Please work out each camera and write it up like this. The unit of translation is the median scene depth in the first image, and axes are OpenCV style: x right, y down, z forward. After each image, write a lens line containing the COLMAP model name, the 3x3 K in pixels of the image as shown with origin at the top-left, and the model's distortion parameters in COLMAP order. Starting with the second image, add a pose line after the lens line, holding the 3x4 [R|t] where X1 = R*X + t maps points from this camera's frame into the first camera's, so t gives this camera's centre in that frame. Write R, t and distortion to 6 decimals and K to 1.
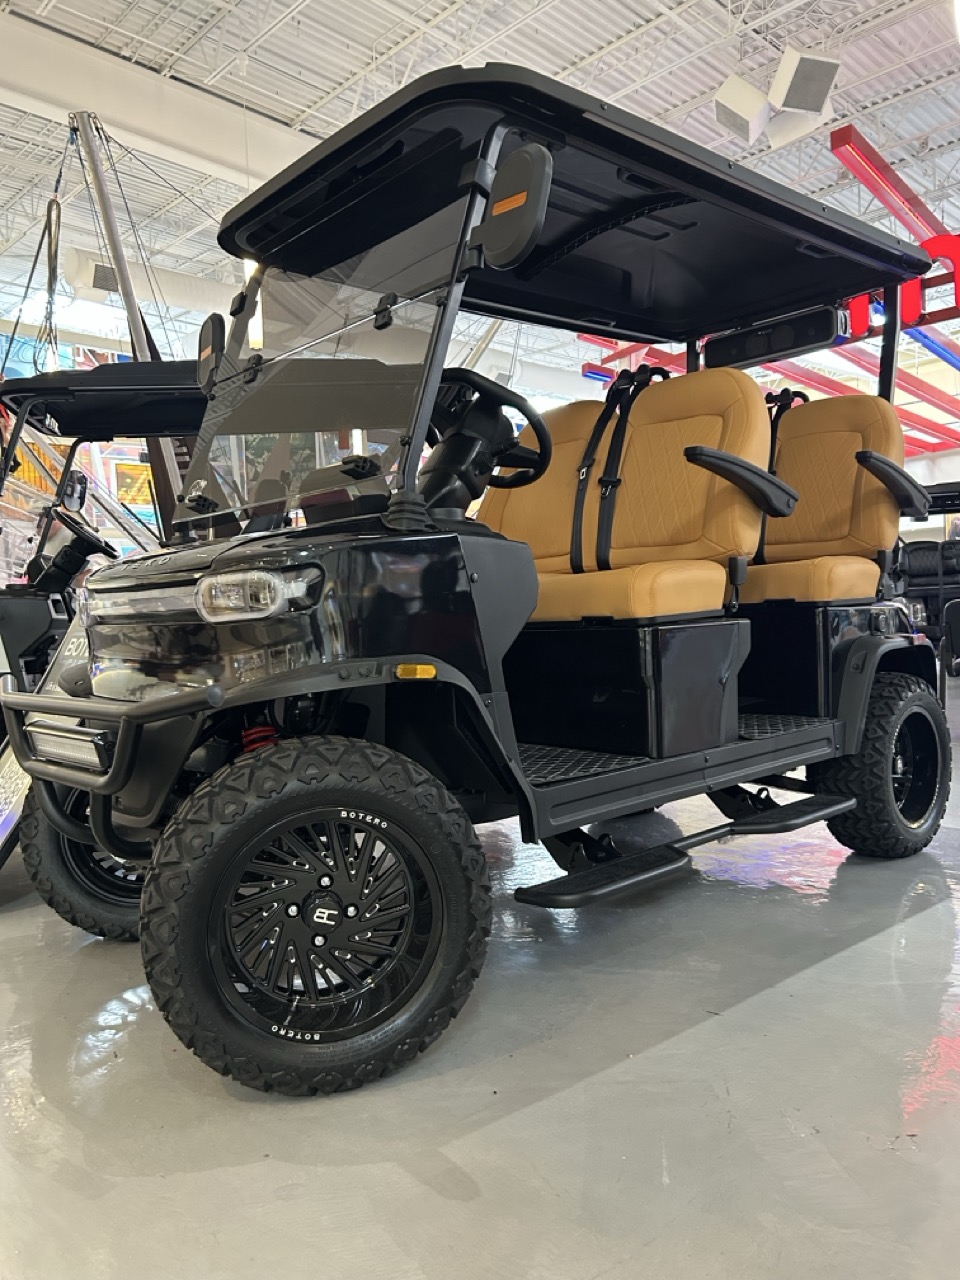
lens RADIAL K [[957.6, 0, 481.5], [0, 957.6, 635.6], [0, 0, 1]] dist [0.011198, 0.004493]
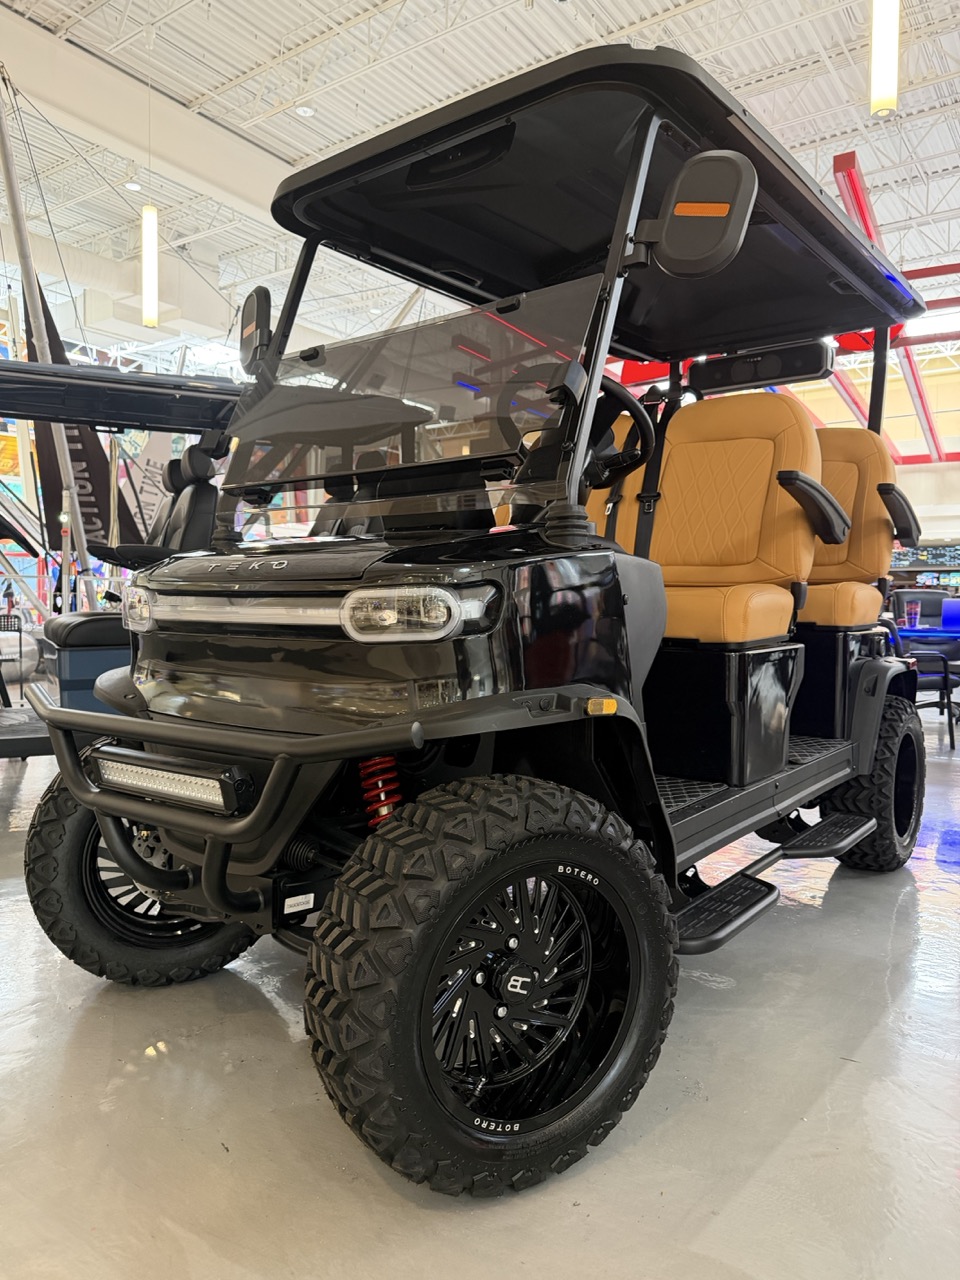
lens RADIAL K [[899.8, 0, 444.0], [0, 899.8, 614.4], [0, 0, 1]] dist [0.009725, 0.000516]
pose [[0.982620, 0.036418, 0.182020, -0.244775], [-0.034481, 0.999310, -0.013795, -0.020263], [-0.182397, 0.007279, 0.983198, 0.123312]]
